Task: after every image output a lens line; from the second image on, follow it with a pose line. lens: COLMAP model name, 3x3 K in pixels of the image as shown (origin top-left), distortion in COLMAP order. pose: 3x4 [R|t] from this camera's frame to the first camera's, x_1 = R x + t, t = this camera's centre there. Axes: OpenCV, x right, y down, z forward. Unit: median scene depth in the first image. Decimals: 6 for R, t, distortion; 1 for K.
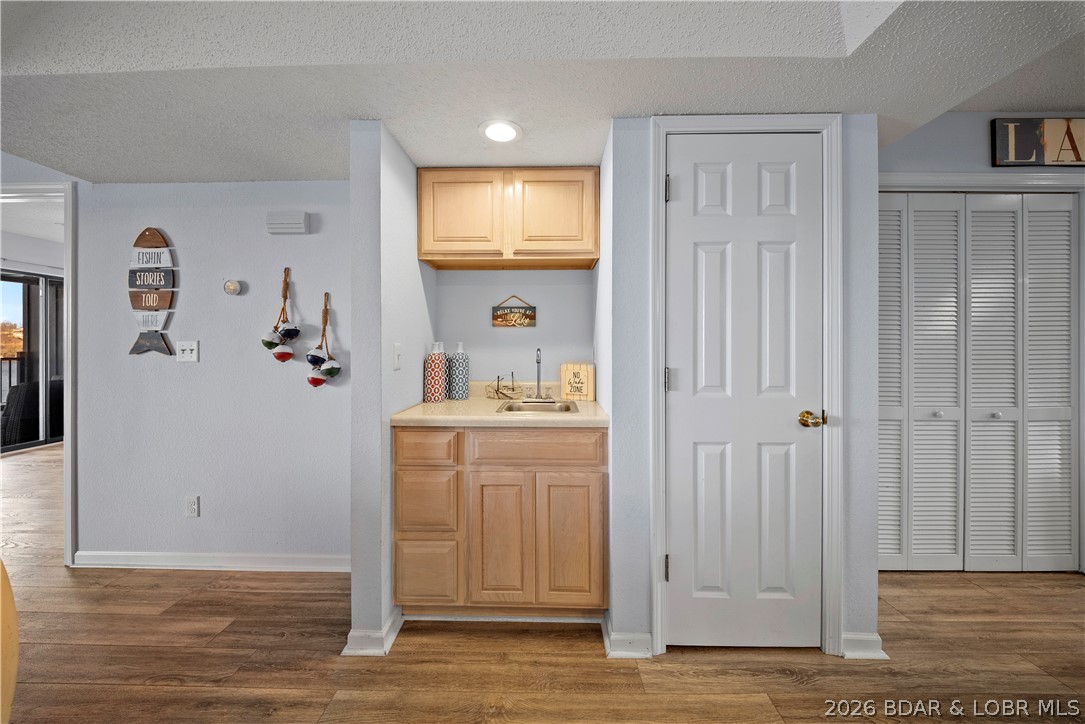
lens RADIAL K [[386.0, 0, 543.7], [0, 386.0, 350.4], [0, 0, 1]] dist [-0.003558, -0.001487]
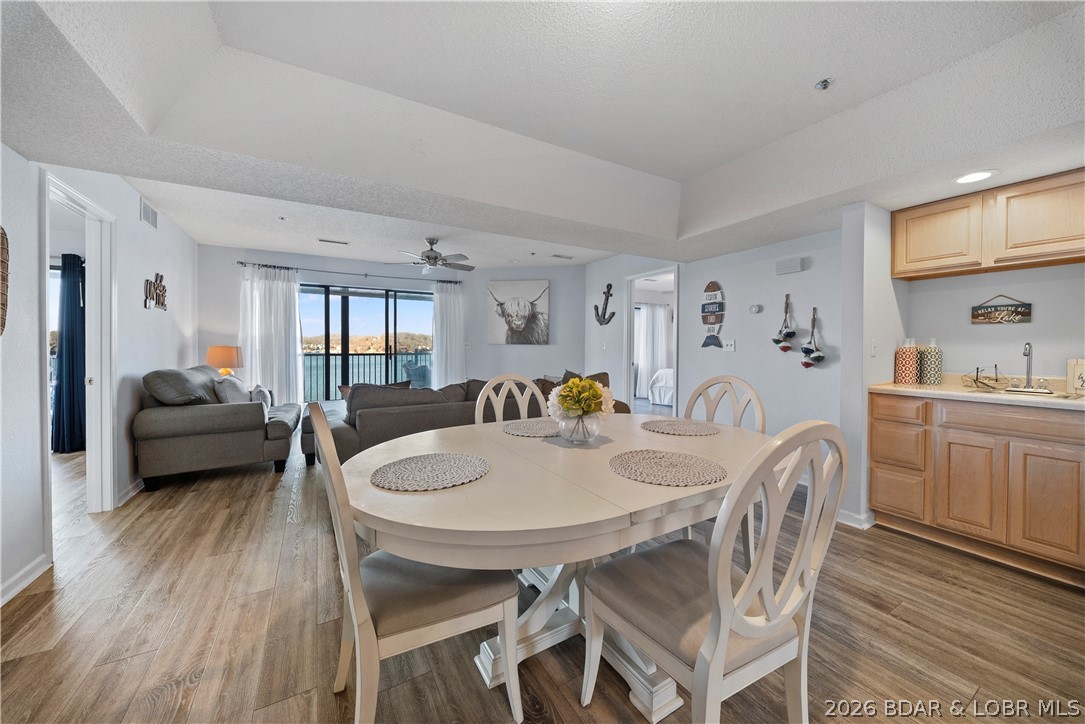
lens RADIAL K [[386.0, 0, 546.6], [0, 386.0, 351.9], [0, 0, 1]] dist [-0.003558, -0.001487]
pose [[0.521755, 0.013512, -0.852988, 0.196827], [-0.008620, 0.999907, 0.010566, 0.021056], [0.853052, 0.001839, 0.521823, -0.729840]]
